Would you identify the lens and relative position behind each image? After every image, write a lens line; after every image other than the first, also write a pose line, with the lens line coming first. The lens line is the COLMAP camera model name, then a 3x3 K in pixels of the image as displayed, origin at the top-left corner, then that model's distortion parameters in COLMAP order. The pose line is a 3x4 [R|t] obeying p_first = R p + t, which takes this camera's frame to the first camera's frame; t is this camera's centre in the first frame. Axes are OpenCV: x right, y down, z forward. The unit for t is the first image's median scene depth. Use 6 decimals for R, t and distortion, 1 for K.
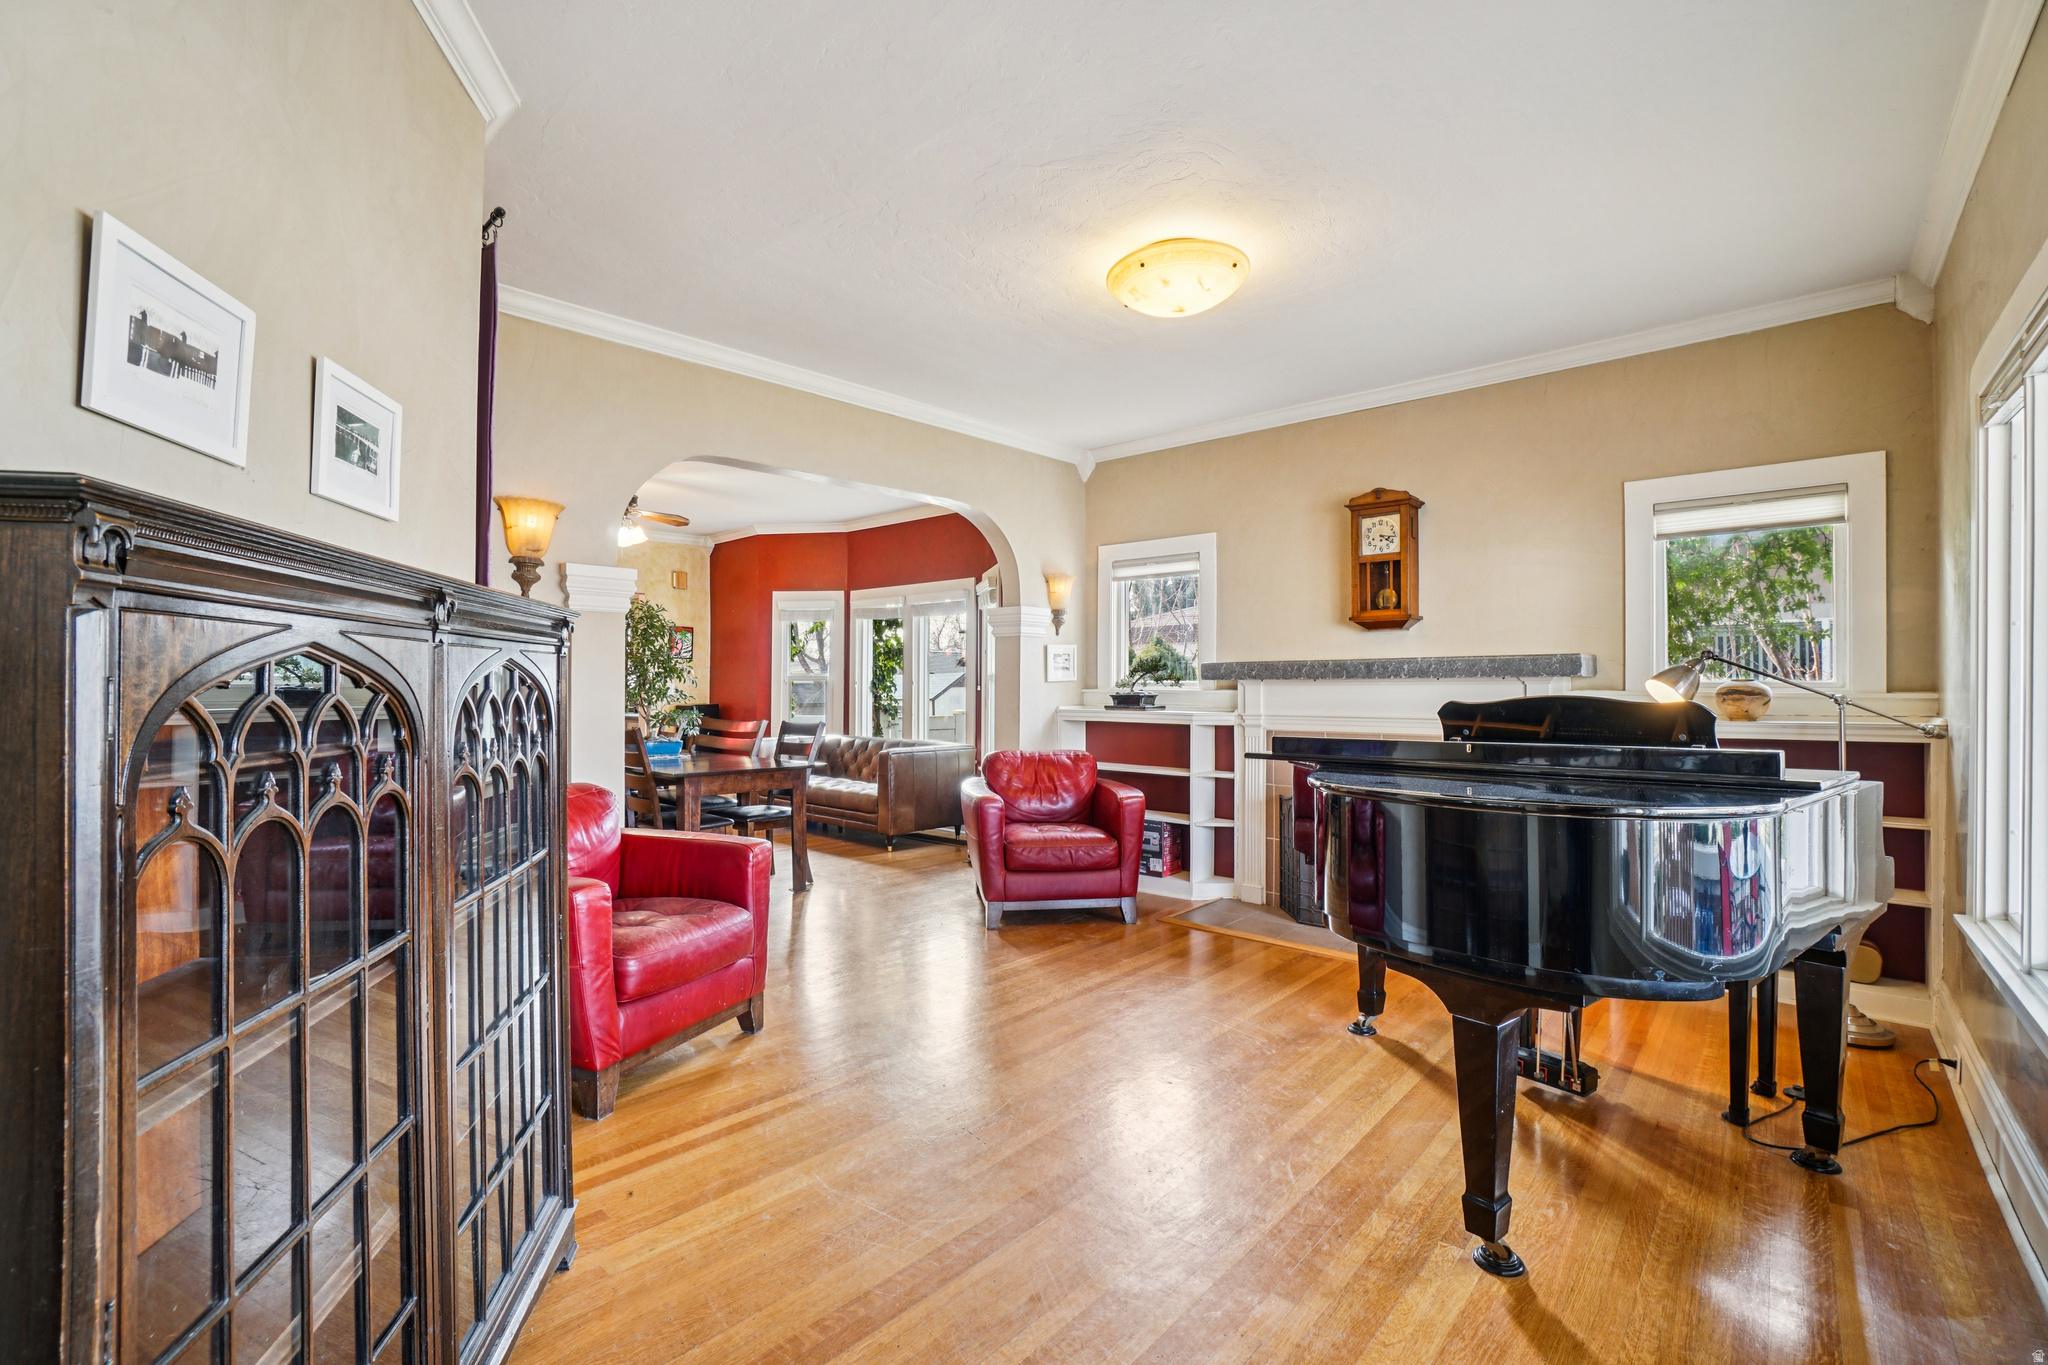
lens RADIAL K [[926.3, 0, 995.9], [0, 926.3, 680.2], [0, 0, 1]] dist [-0.055576, 0.026639]
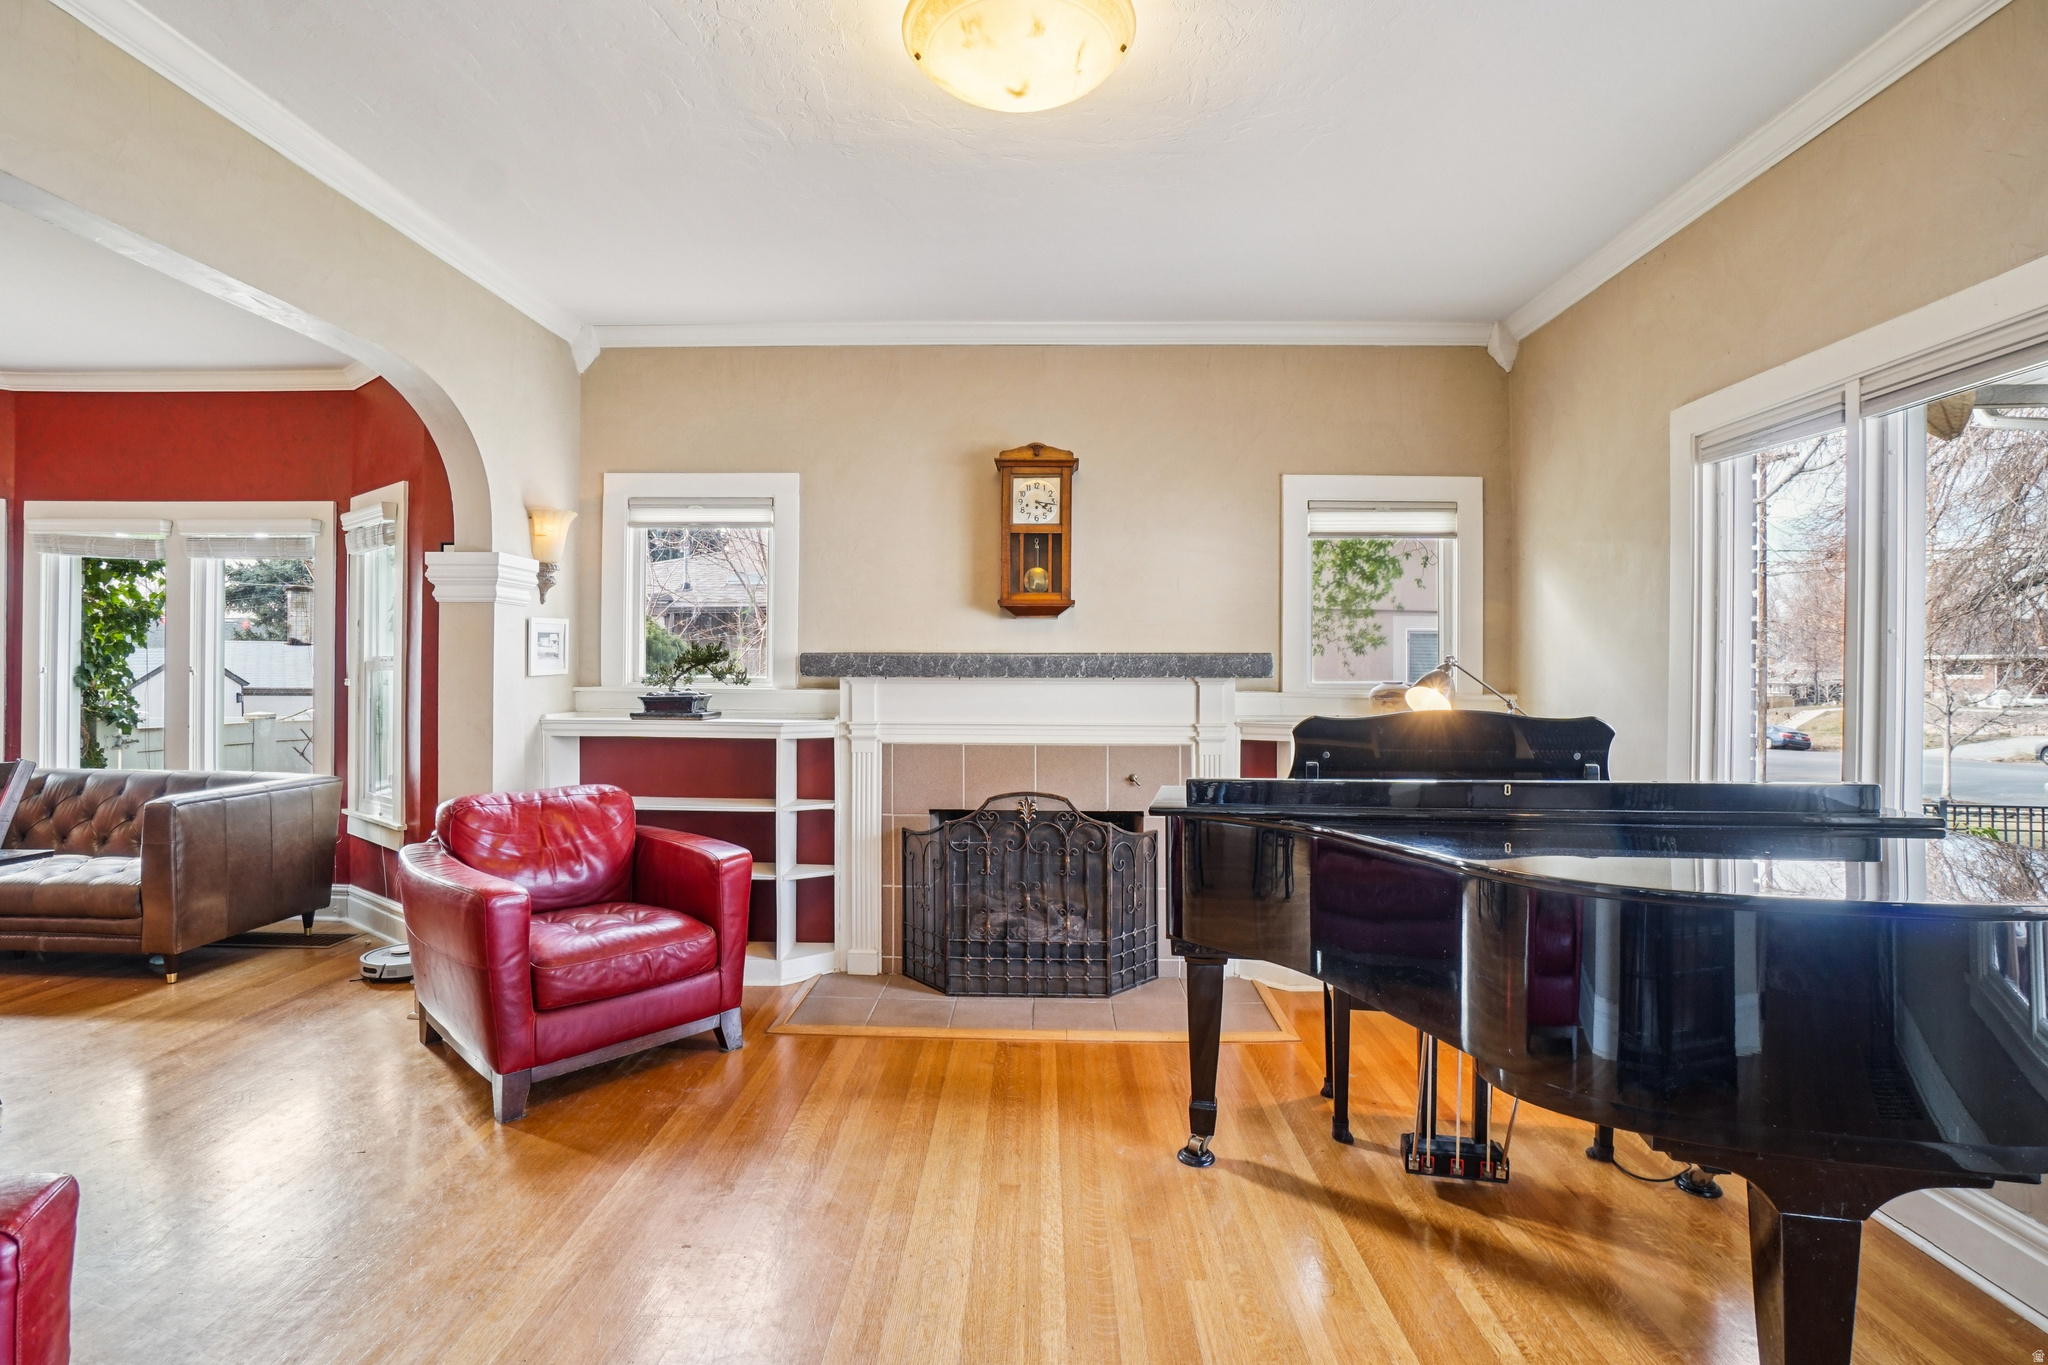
lens RADIAL K [[926.3, 0, 995.9], [0, 926.3, 680.2], [0, 0, 1]] dist [-0.055576, 0.026639]
pose [[0.744610, -0.001543, 0.667498, -0.136790], [-0.011470, 0.999820, 0.015105, -0.009604], [-0.667401, -0.018903, 0.744459, 0.360446]]
